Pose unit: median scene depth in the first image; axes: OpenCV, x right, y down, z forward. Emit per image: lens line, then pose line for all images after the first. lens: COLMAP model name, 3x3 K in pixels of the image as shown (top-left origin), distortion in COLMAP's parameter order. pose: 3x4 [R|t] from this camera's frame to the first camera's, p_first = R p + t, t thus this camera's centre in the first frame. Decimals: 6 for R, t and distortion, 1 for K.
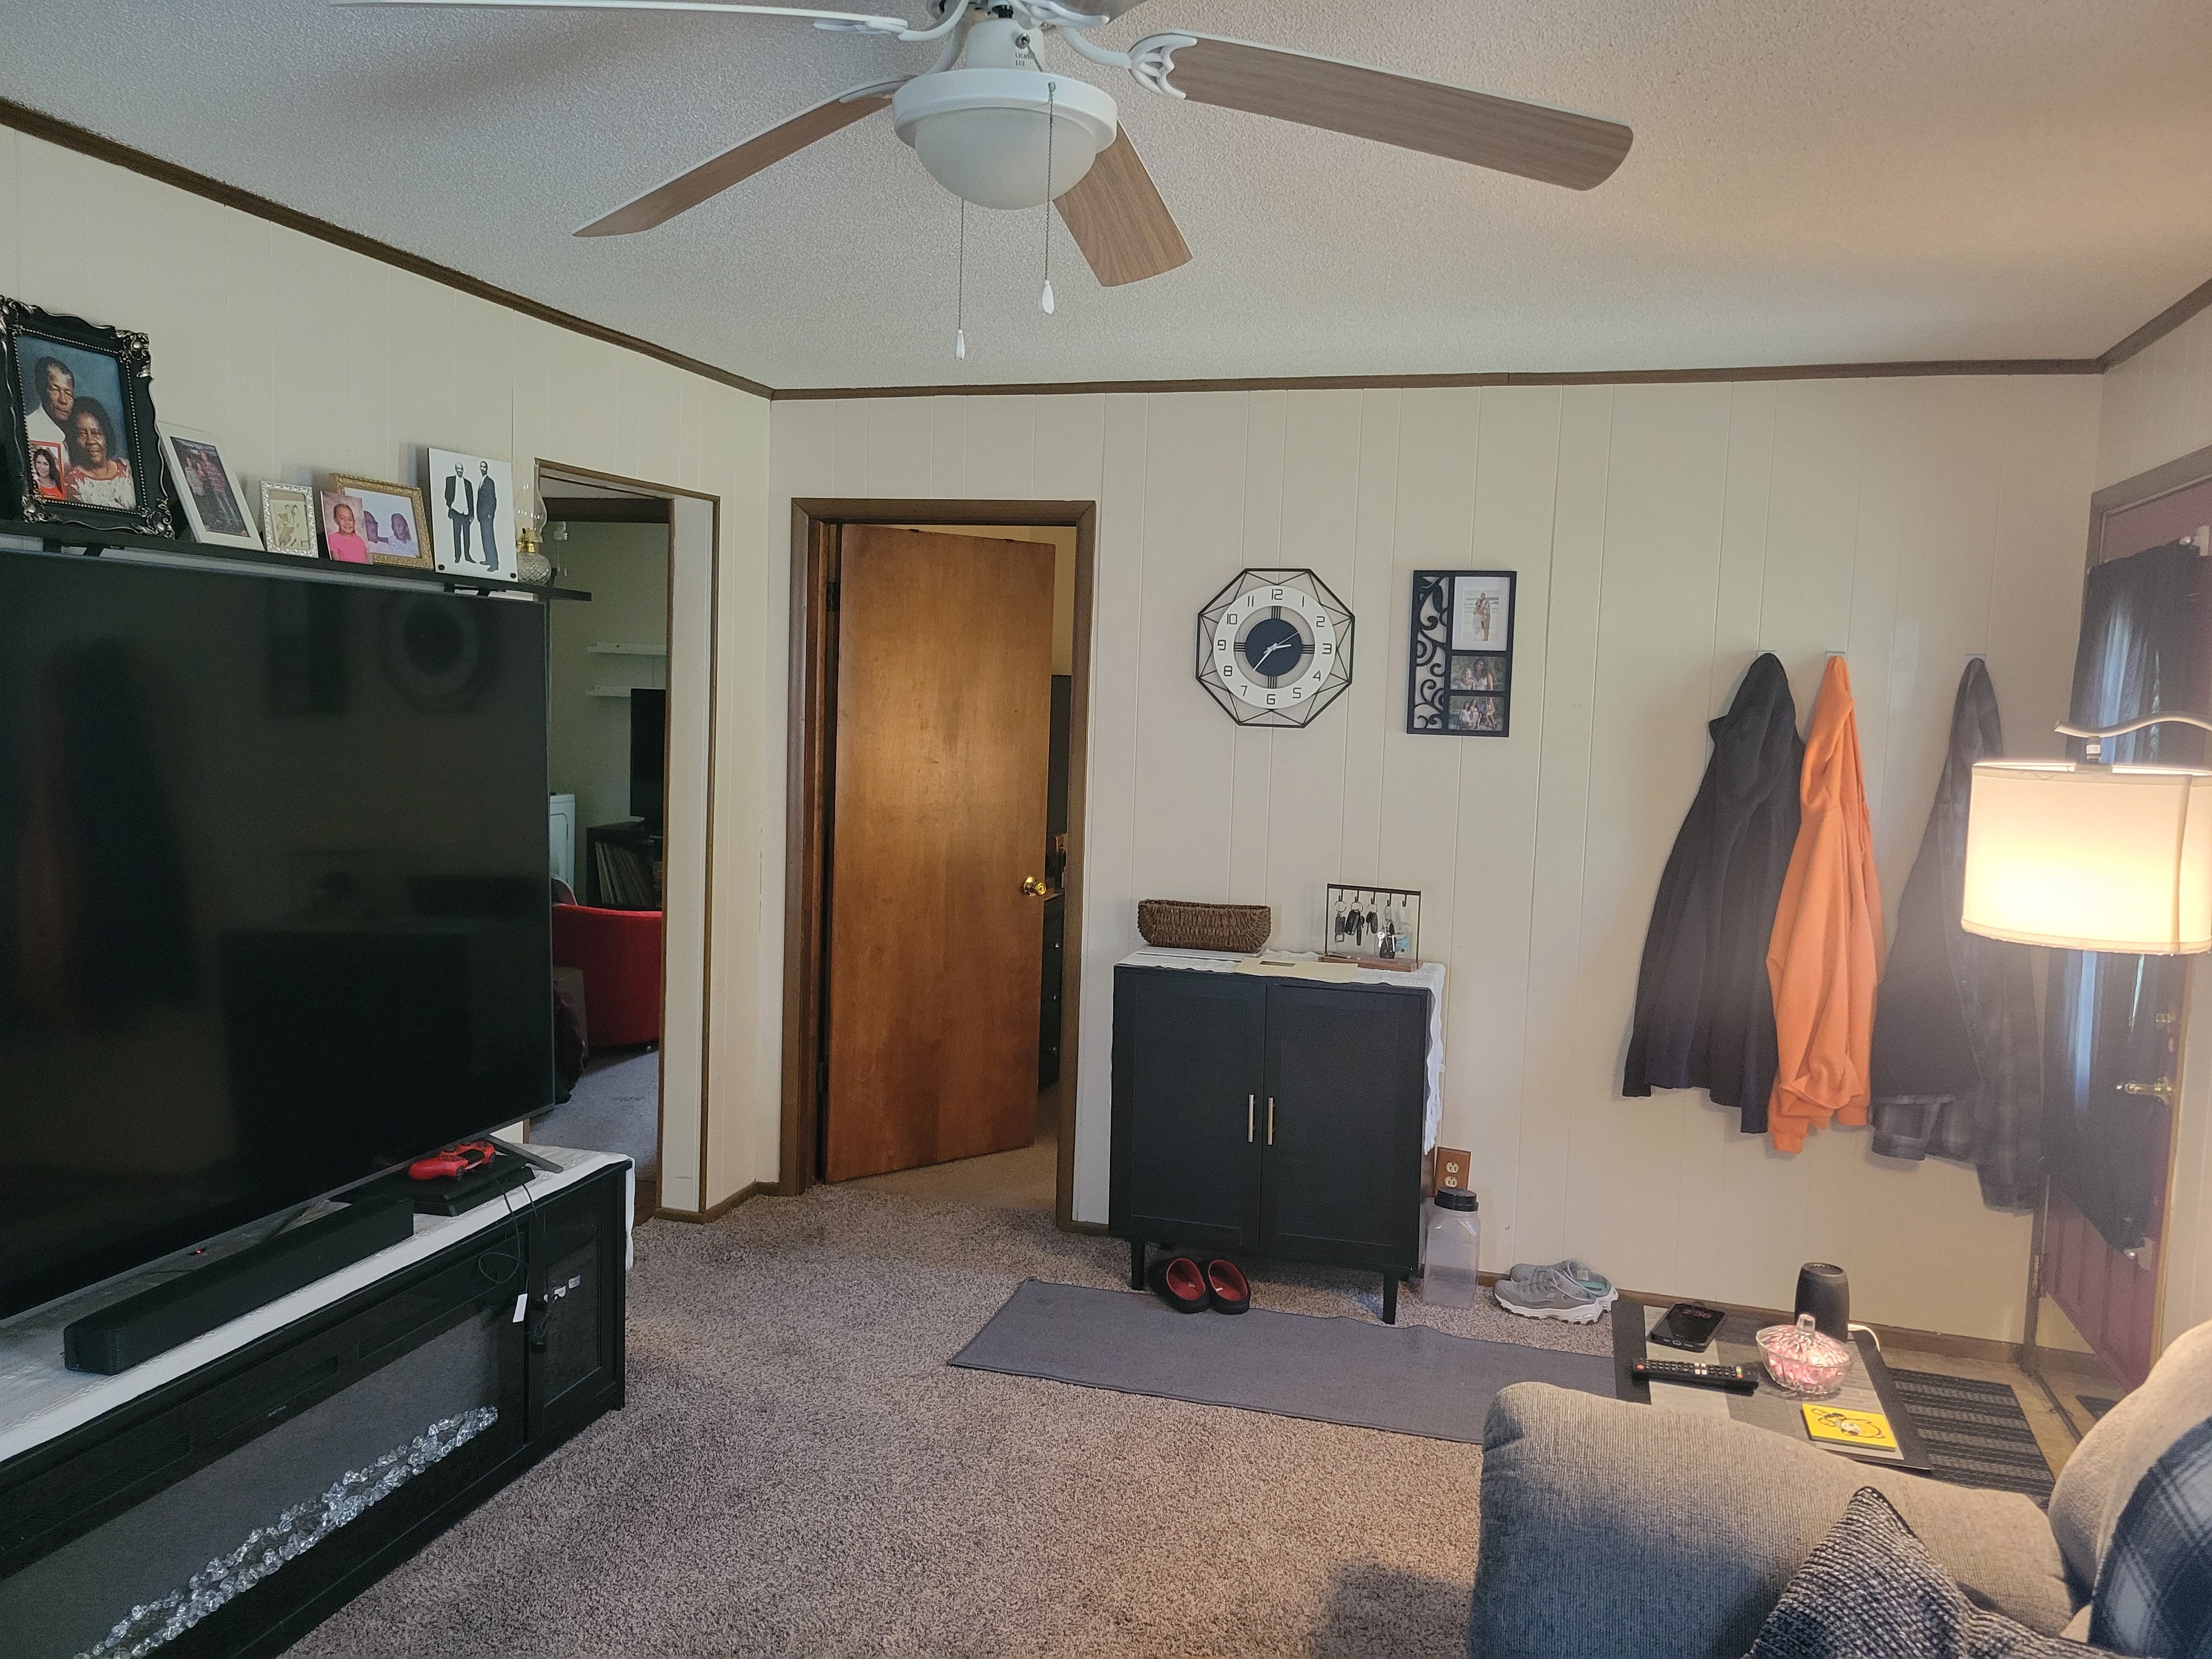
lens RADIAL K [[1674.7, 0, 1113.8], [0, 1674.7, 821.6], [0, 0, 1]] dist [0.068868, -0.034708]
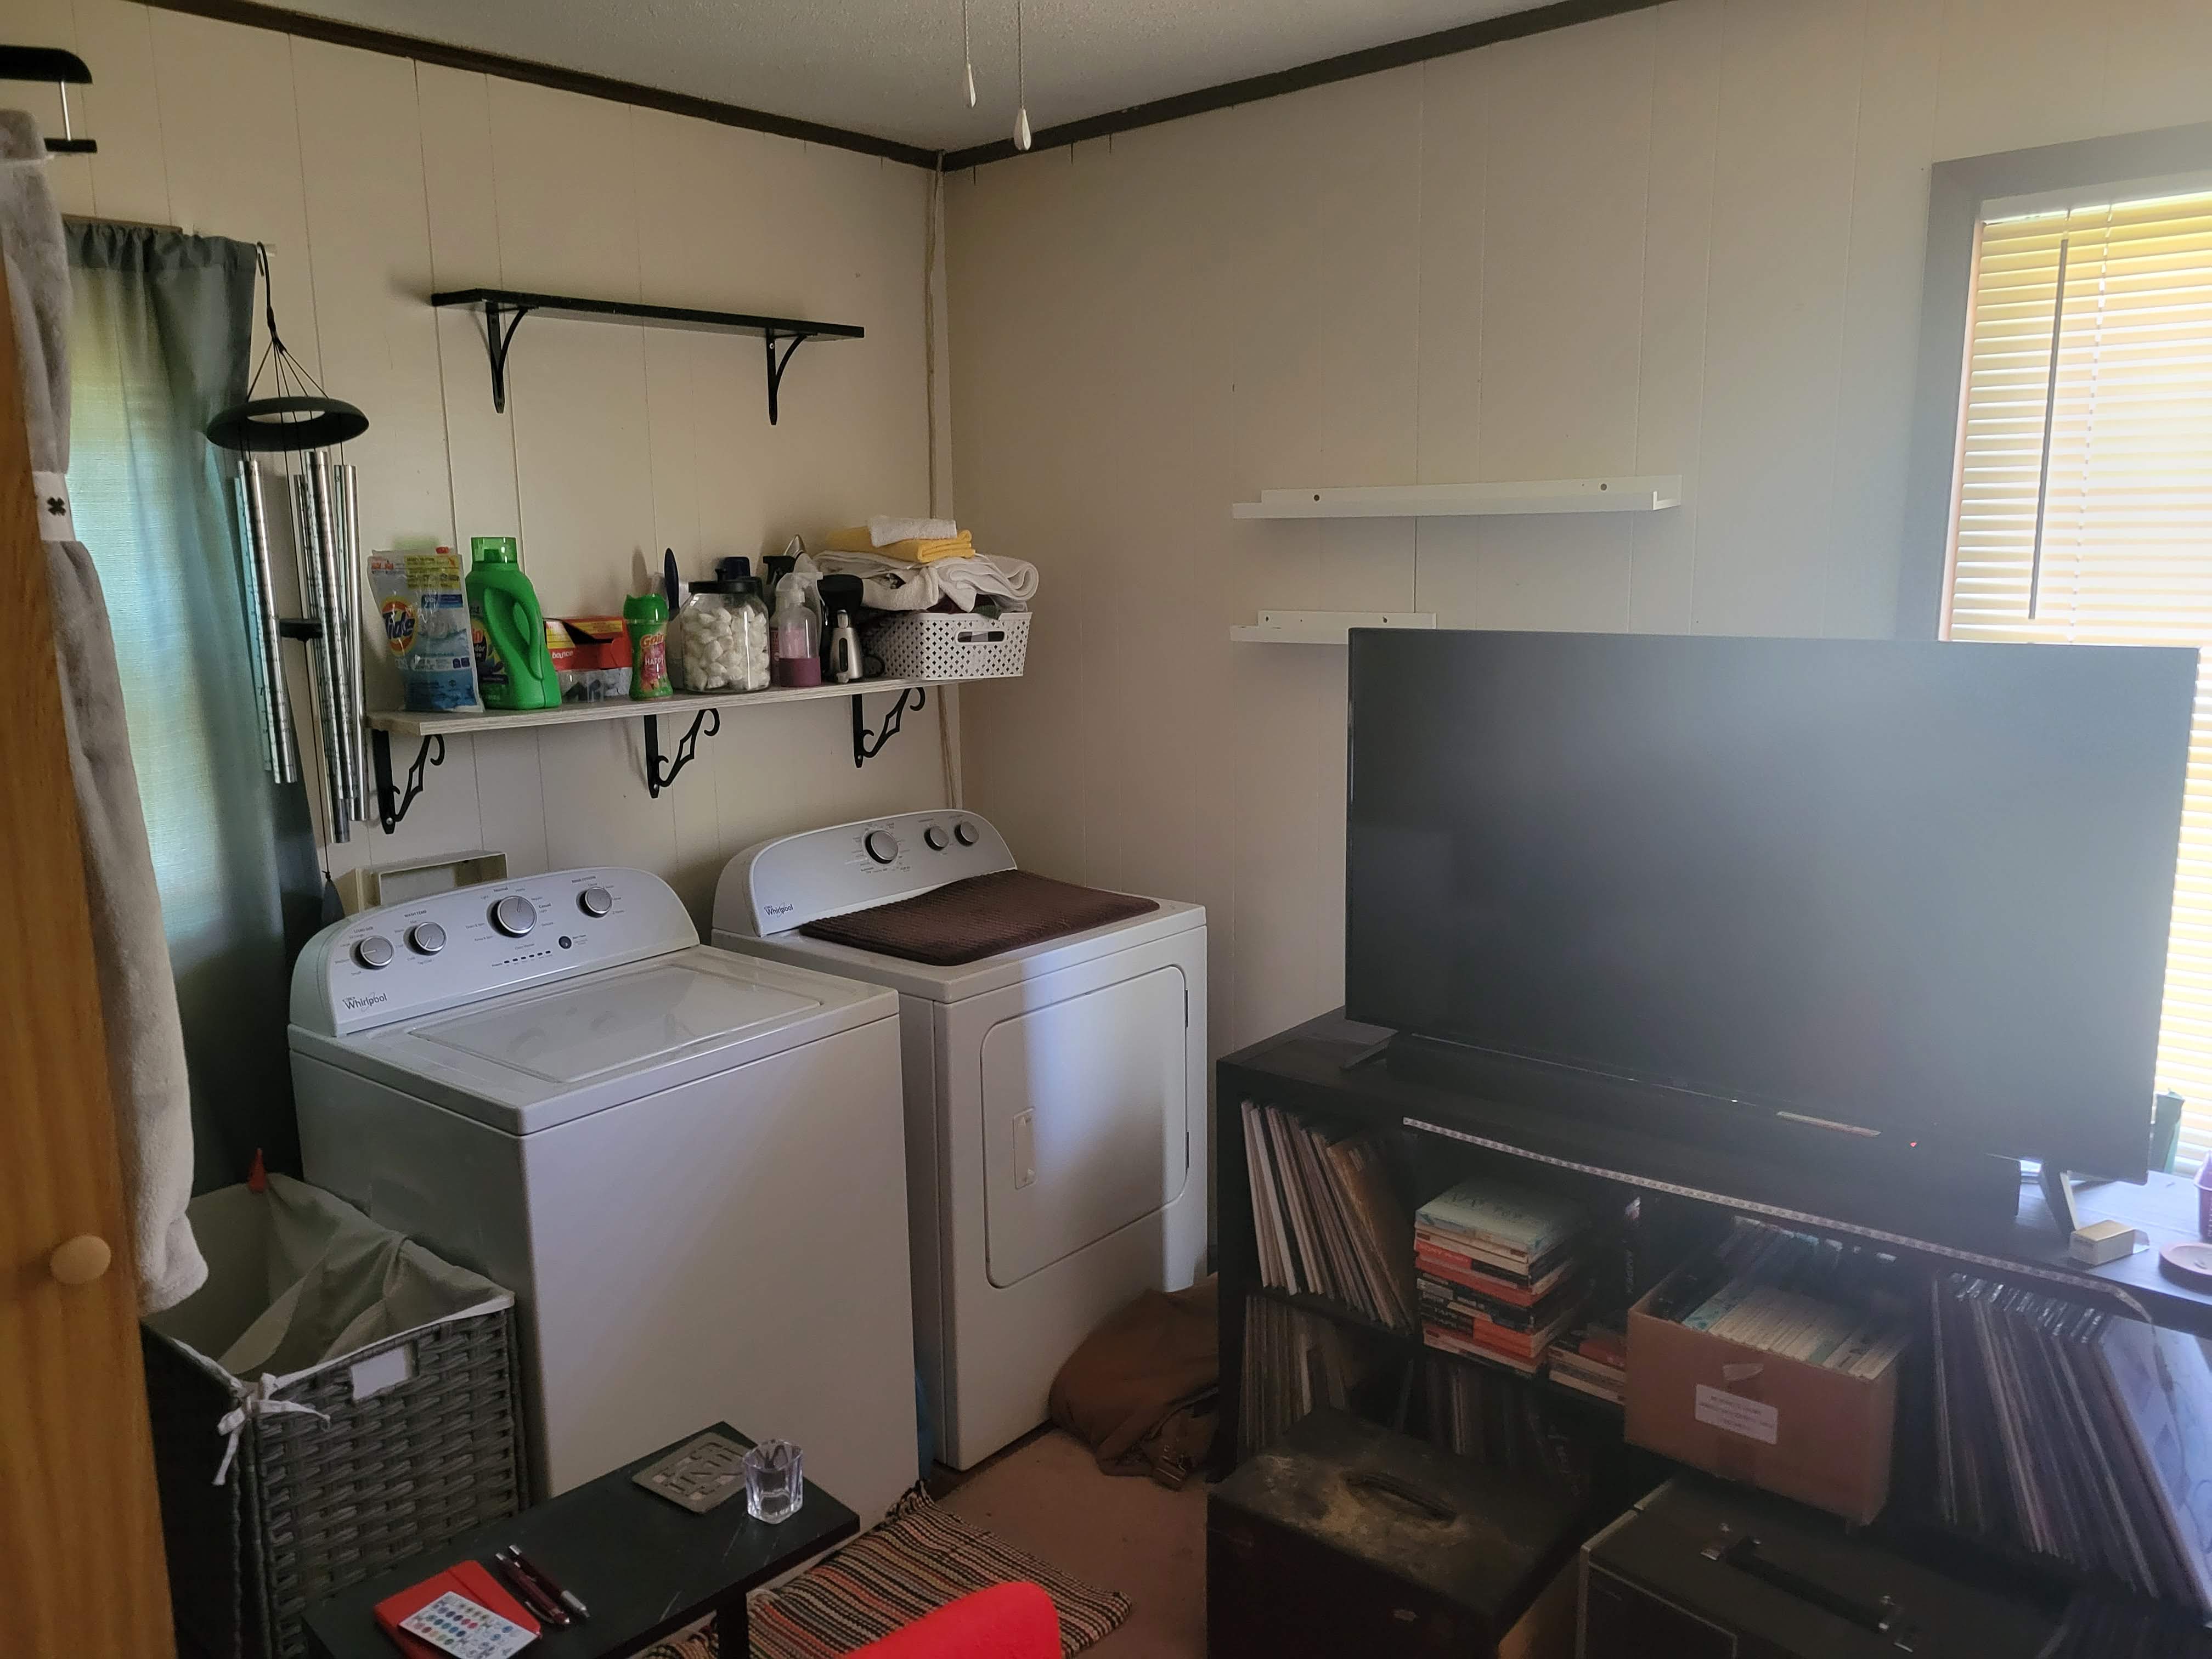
lens RADIAL K [[1674.7, 0, 1108.7], [0, 1674.7, 831.6], [0, 0, 1]] dist [0.068868, -0.034708]
pose [[0.907557, 0.027733, -0.419012, -0.167460], [0.010829, 0.995940, 0.089371, -0.060265], [0.419789, -0.085646, 0.903572, 0.597472]]
